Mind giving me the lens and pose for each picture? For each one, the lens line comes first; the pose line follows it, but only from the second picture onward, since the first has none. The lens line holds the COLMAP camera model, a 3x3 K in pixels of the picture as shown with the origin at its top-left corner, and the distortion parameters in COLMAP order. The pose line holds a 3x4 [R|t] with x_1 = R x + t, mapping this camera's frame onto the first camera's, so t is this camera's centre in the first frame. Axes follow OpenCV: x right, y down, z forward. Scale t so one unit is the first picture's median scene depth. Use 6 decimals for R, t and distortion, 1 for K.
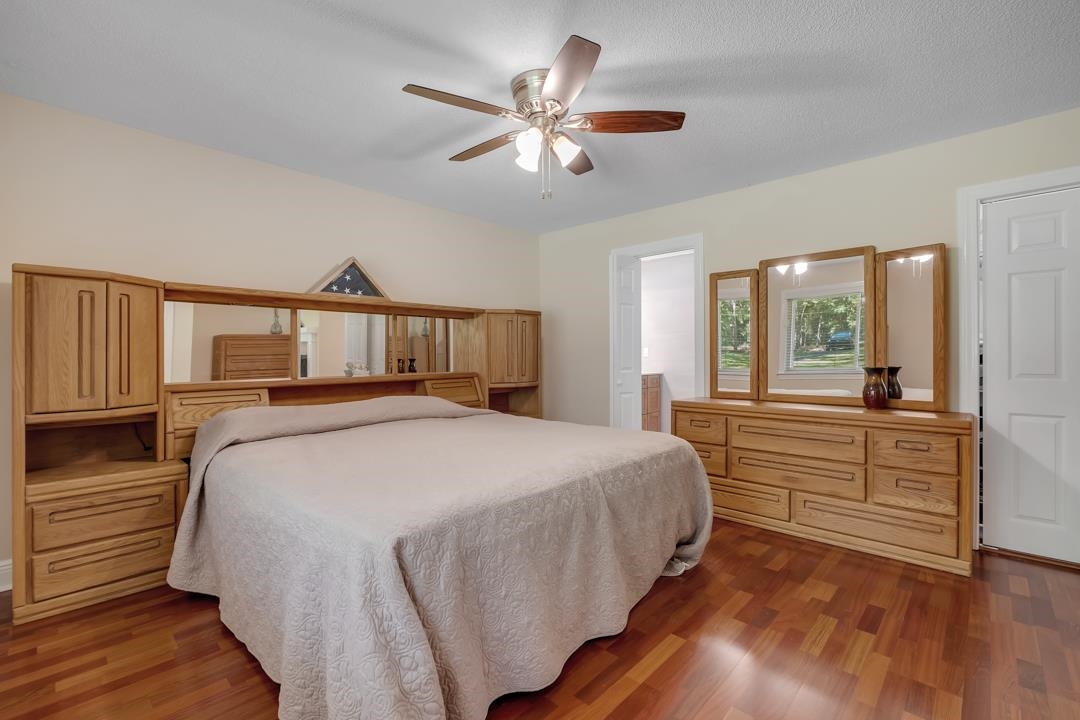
lens RADIAL K [[468.5, 0, 536.7], [0, 468.5, 364.3], [0, 0, 1]] dist [-0.007270, 0.000274]
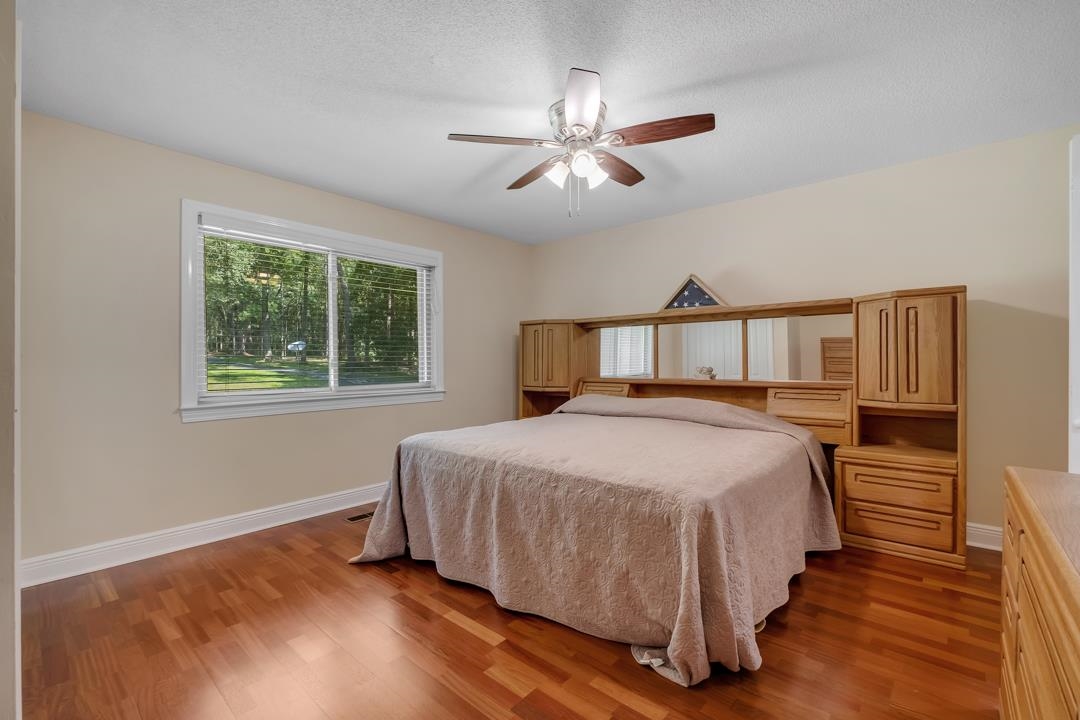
lens RADIAL K [[468.5, 0, 536.7], [0, 468.5, 364.3], [0, 0, 1]] dist [-0.007270, 0.000274]
pose [[0.053736, 0.013612, -0.998462, 0.733873], [-0.013412, 0.999827, 0.012909, -0.019633], [0.998465, 0.012698, 0.053909, 0.570299]]
